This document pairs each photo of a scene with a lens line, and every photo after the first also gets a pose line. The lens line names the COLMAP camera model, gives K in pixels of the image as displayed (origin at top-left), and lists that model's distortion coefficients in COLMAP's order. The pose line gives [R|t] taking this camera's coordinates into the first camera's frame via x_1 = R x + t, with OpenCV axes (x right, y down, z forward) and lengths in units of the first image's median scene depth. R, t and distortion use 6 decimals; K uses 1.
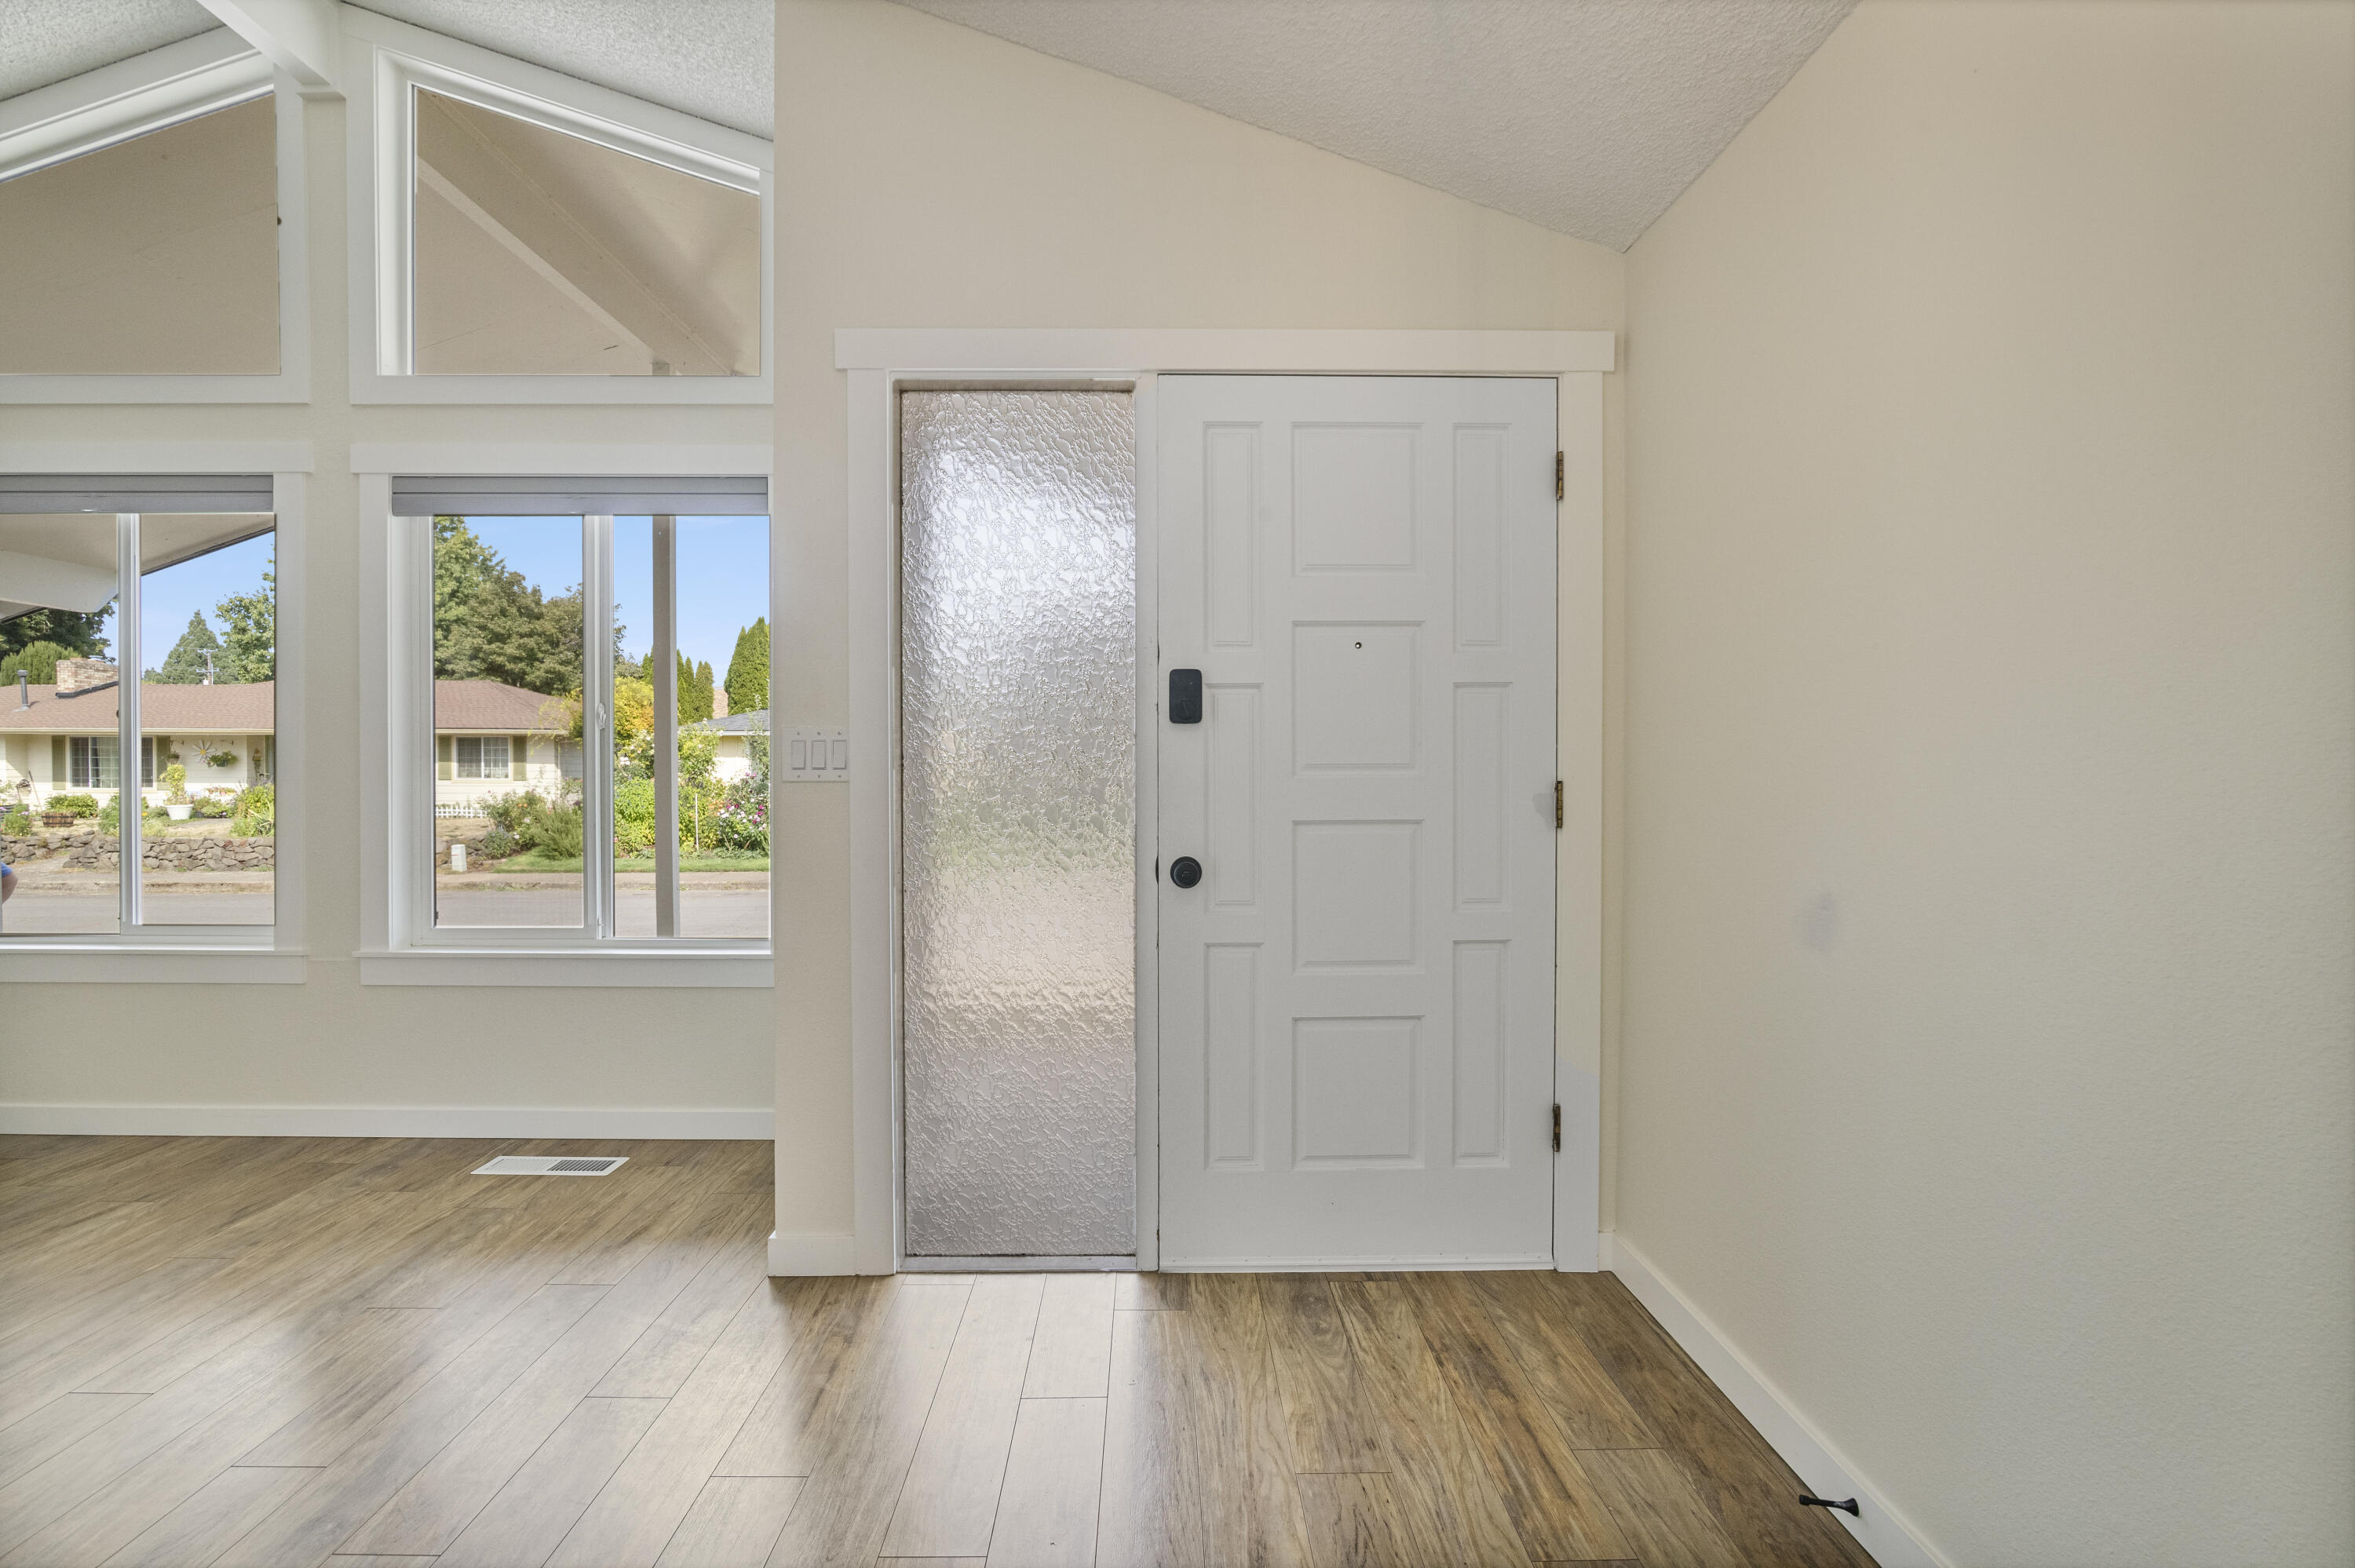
lens RADIAL K [[1084.5, 0, 1177.5], [0, 1084.5, 784.0], [0, 0, 1]] dist [-0.000040, -0.006908]
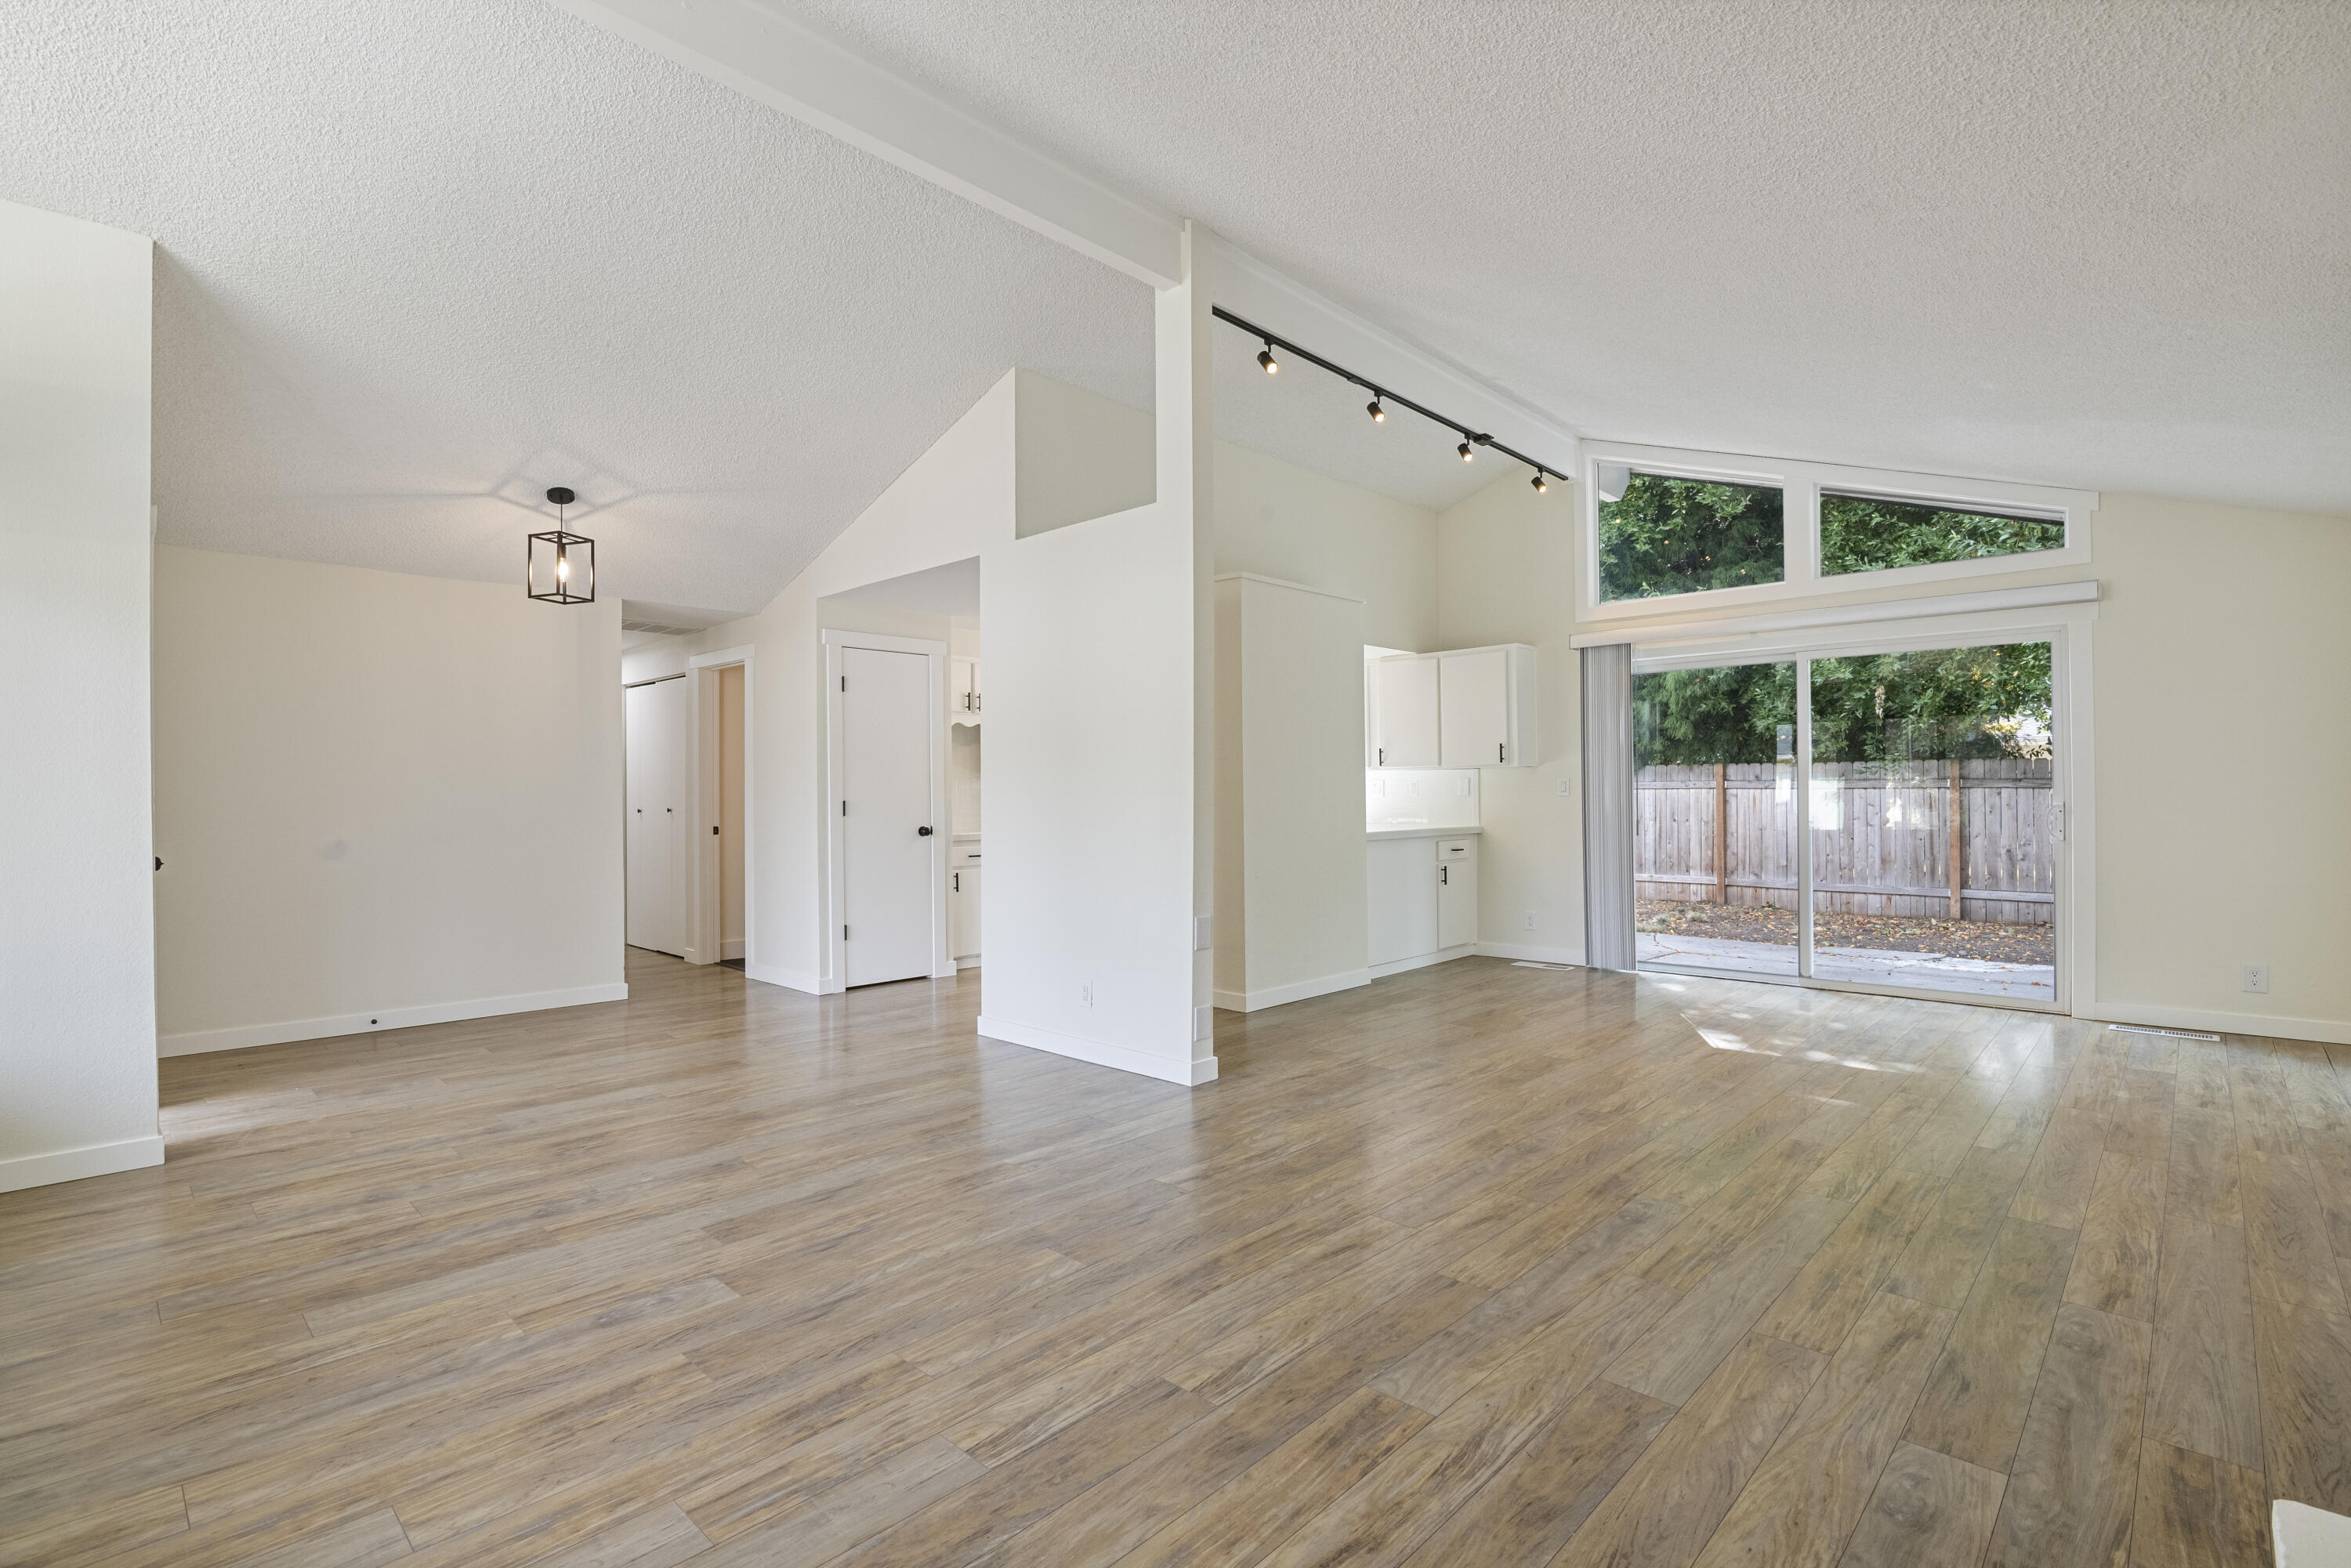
lens RADIAL K [[1091.2, 0, 1175.5], [0, 1091.2, 784.0], [0, 0, 1]] dist [-0.025210, 0.000926]
pose [[-0.709578, 0.006359, 0.704598, -1.676927], [0.010544, 0.999943, 0.001594, -0.019339], [-0.704548, 0.008560, -0.709605, 0.774600]]
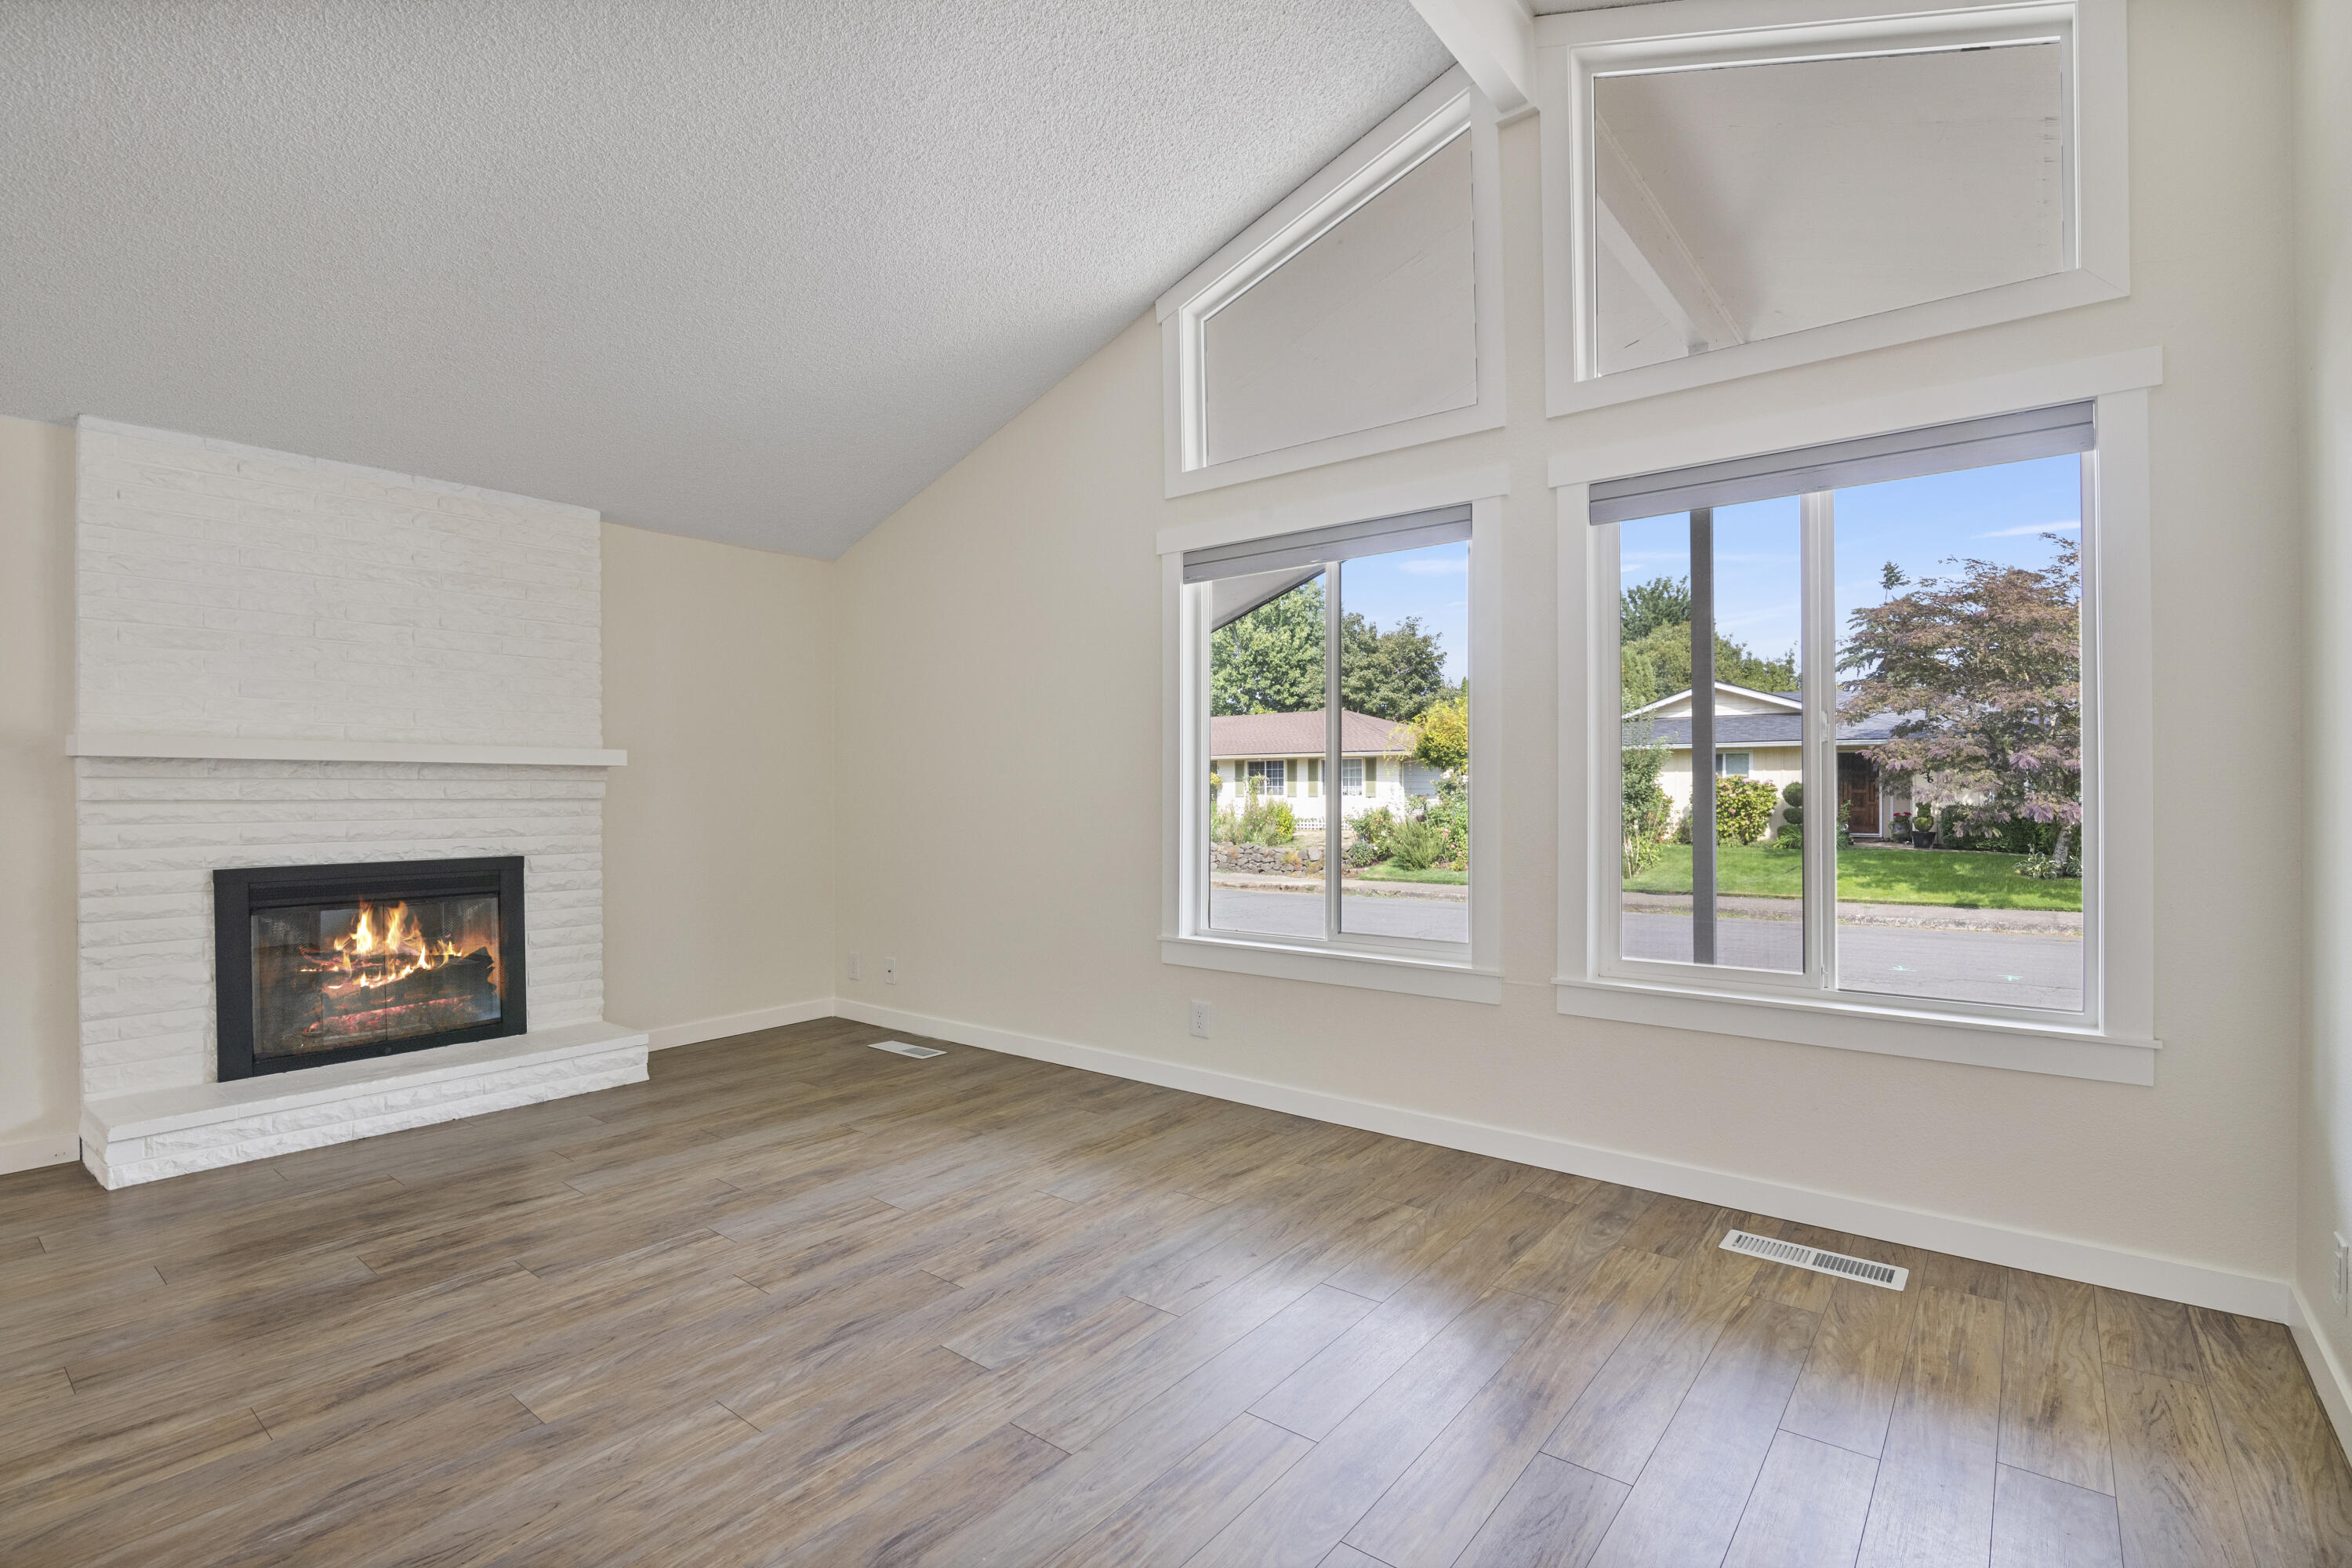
lens RADIAL K [[1091.7, 0, 1176.0], [0, 1091.7, 784.0], [0, 0, 1]] dist [-0.025210, 0.000926]
pose [[0.772129, -0.009845, -0.635390, -0.394375], [0.000718, 0.999893, -0.014620, -0.005434], [0.635466, 0.010832, 0.772053, 0.030181]]
